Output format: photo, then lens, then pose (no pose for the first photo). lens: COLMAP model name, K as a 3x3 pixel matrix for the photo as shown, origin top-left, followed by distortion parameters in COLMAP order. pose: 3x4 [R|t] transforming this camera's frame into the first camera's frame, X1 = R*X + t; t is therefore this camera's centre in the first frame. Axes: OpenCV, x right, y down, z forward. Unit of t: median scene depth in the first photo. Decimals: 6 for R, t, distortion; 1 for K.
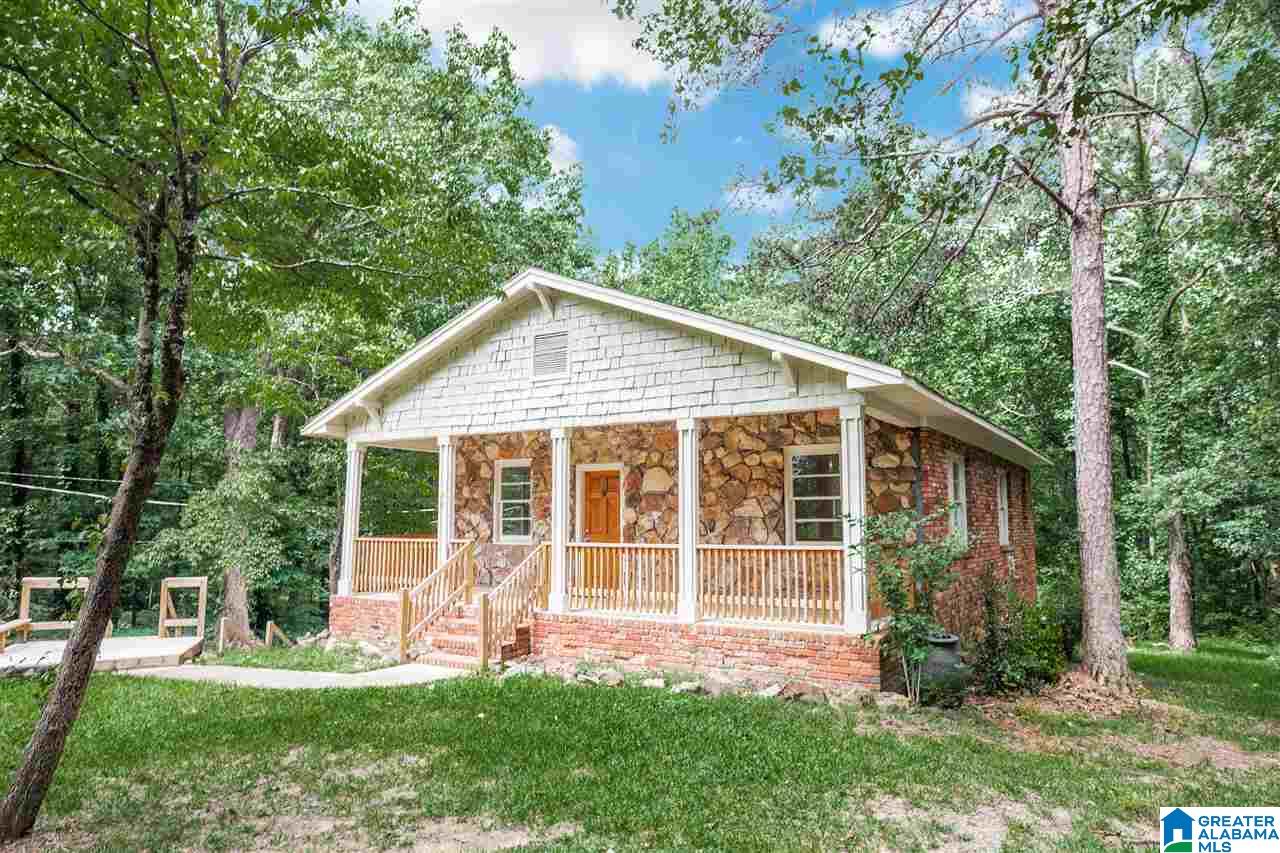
lens RADIAL K [[846.1, 0, 635.7], [0, 846.1, 427.6], [0, 0, 1]] dist [-0.008916, 0.005668]
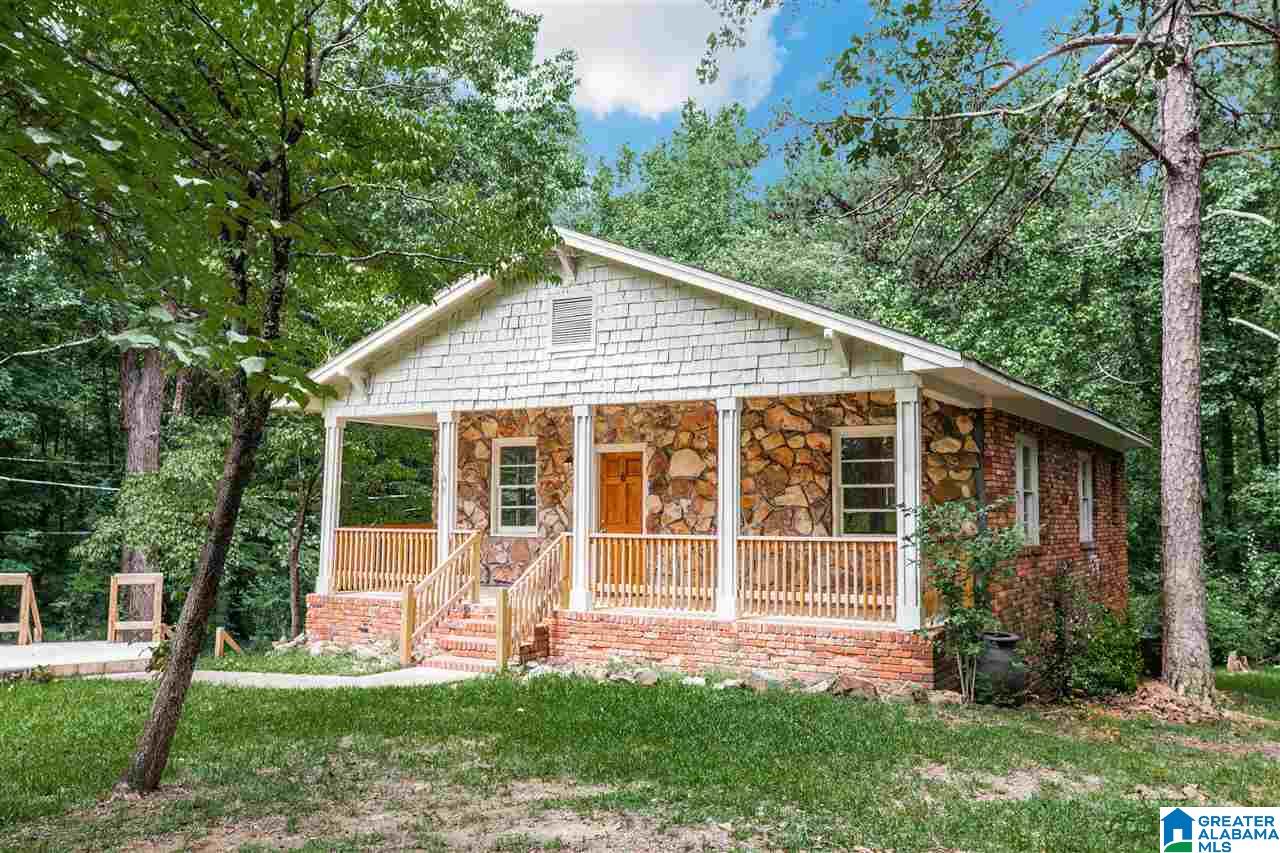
lens RADIAL K [[1185.6, 0, 642.7], [0, 1185.6, 426.5], [0, 0, 1]] dist [0.043056, 0.000000]
pose [[0.999601, 0.008018, 0.027098, -0.058105], [-0.009033, 0.999255, 0.037533, -0.023986], [-0.026777, -0.037763, 0.998928, -0.243160]]
